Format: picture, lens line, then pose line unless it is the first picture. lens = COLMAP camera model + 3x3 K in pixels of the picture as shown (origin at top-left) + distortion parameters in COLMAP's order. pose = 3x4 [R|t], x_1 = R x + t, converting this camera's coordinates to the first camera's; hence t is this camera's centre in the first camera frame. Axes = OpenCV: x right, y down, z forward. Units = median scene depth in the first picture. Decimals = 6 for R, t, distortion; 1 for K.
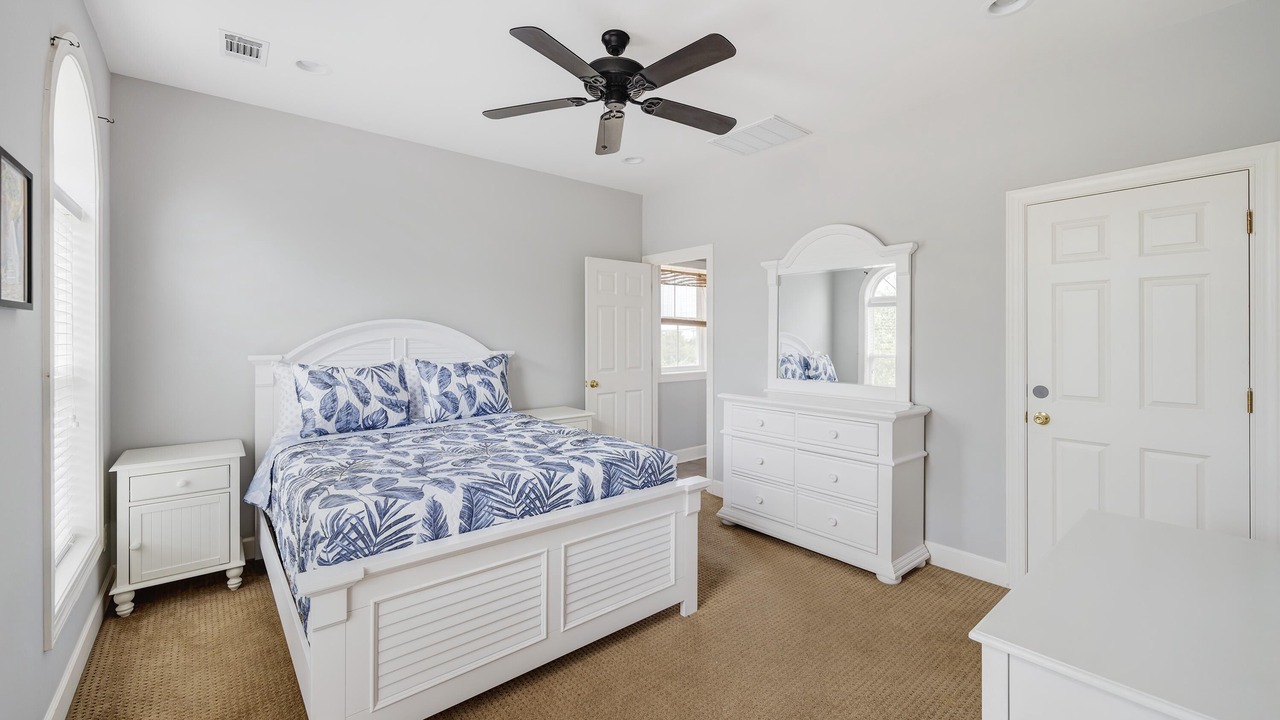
lens RADIAL K [[514.3, 0, 645.5], [0, 514.3, 336.5], [0, 0, 1]] dist [-0.001019, -0.000133]
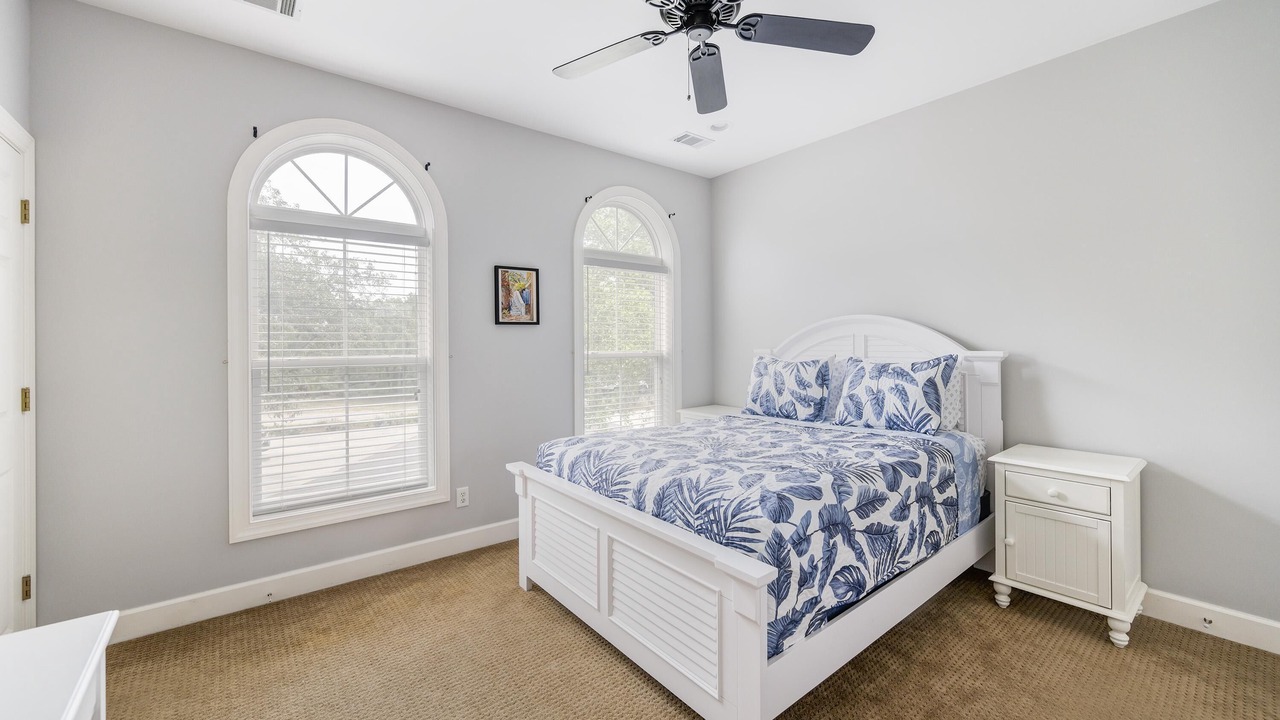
lens RADIAL K [[514.3, 0, 645.5], [0, 514.3, 336.5], [0, 0, 1]] dist [-0.001019, -0.000133]
pose [[-0.031537, -0.008670, -0.999465, 0.566123], [0.009126, 0.999918, -0.008962, 0.012813], [0.999461, -0.009403, -0.031455, 0.722809]]
